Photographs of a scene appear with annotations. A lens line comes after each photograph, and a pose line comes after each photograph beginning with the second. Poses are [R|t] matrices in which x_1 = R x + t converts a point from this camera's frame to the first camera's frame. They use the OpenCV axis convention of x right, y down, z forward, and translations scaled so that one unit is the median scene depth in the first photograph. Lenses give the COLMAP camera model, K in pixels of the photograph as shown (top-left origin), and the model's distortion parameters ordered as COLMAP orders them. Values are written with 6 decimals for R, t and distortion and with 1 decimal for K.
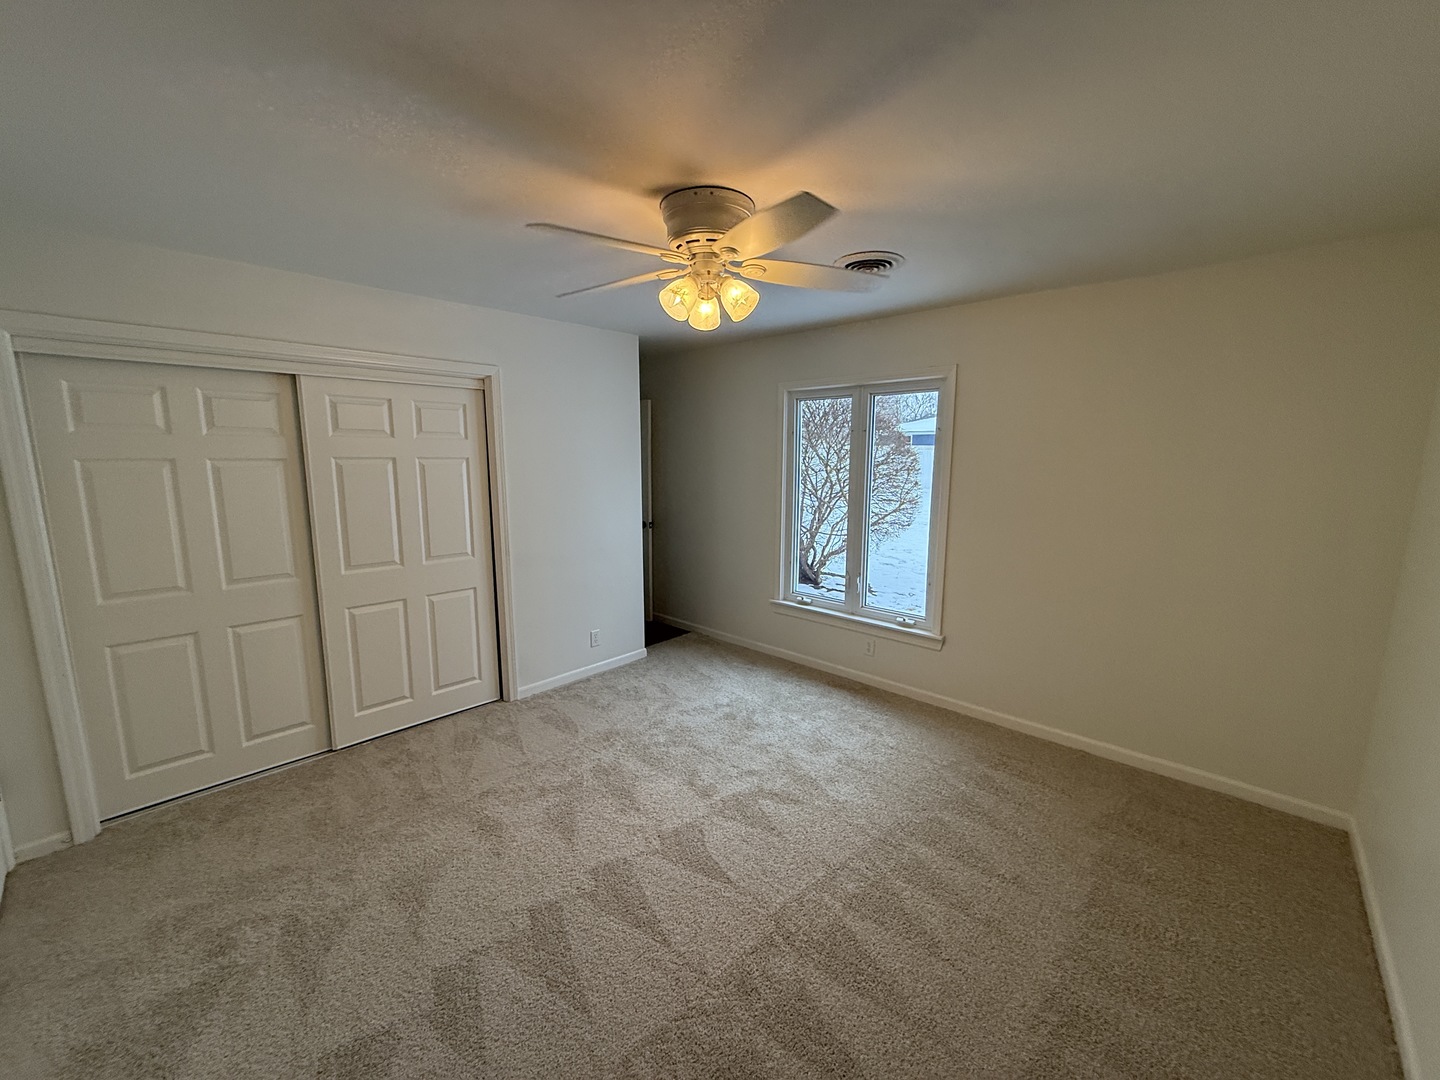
lens RADIAL K [[573.1, 0, 720.0], [0, 573.1, 540.0], [0, 0, 1]] dist [-0.000370, -0.000051]
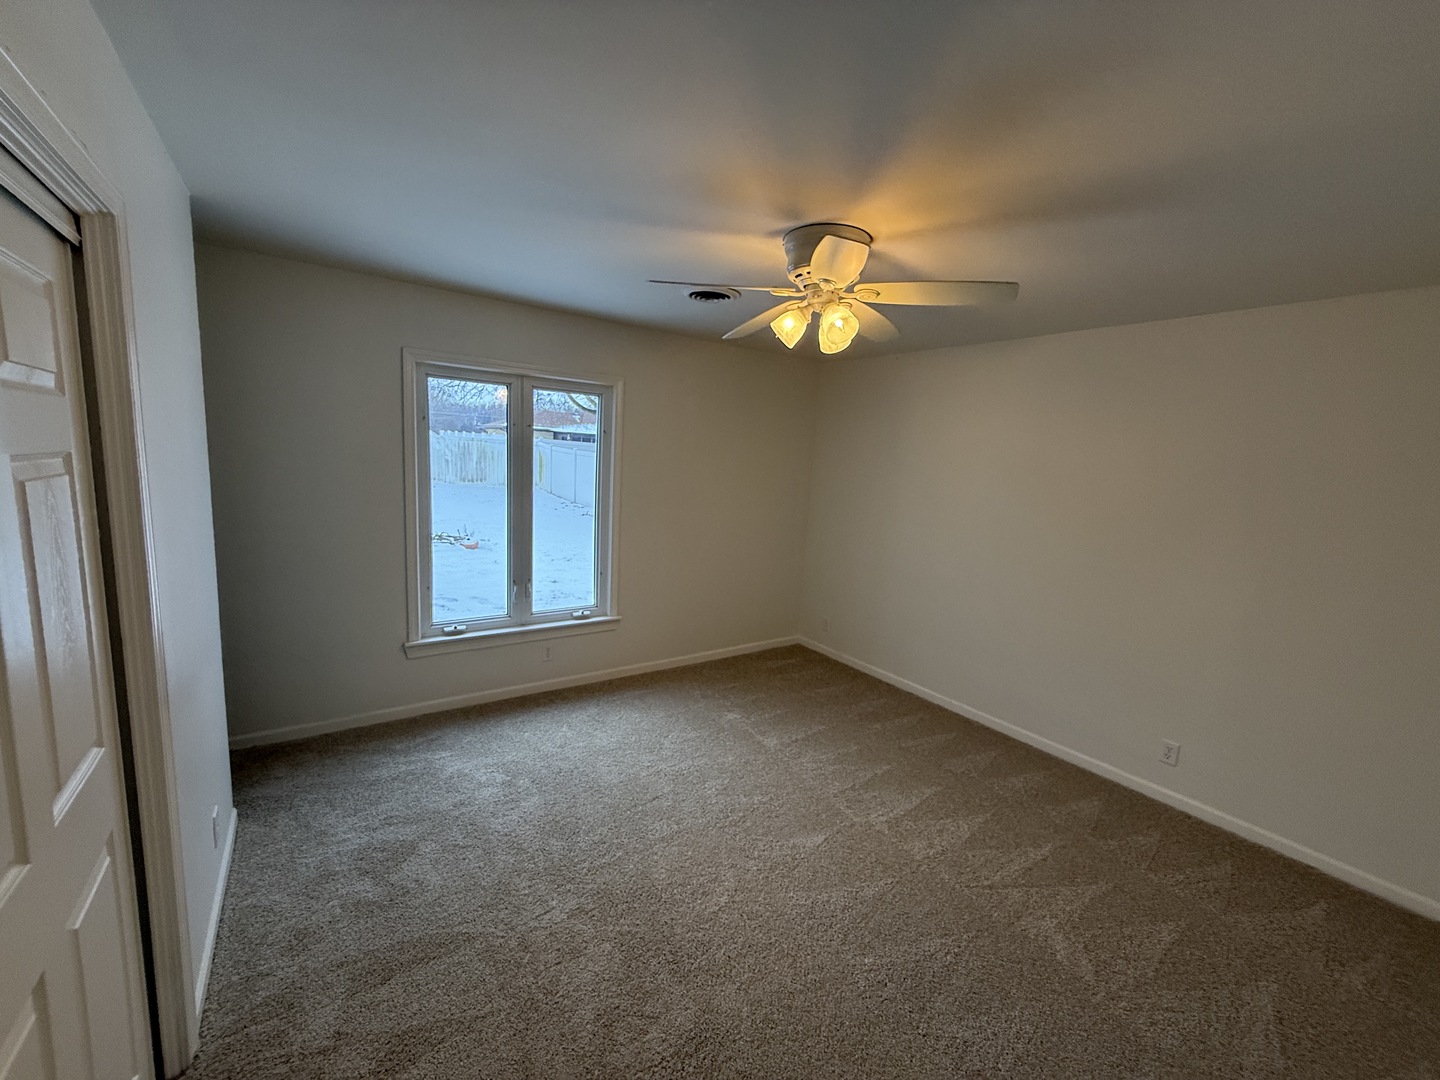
lens RADIAL K [[573.1, 0, 720.0], [0, 573.1, 540.0], [0, 0, 1]] dist [-0.000370, -0.000051]
pose [[0.204780, -0.132583, 0.969787, -0.610085], [0.092213, 0.988990, 0.115737, -0.087285], [-0.974455, 0.065726, 0.214752, 0.518177]]
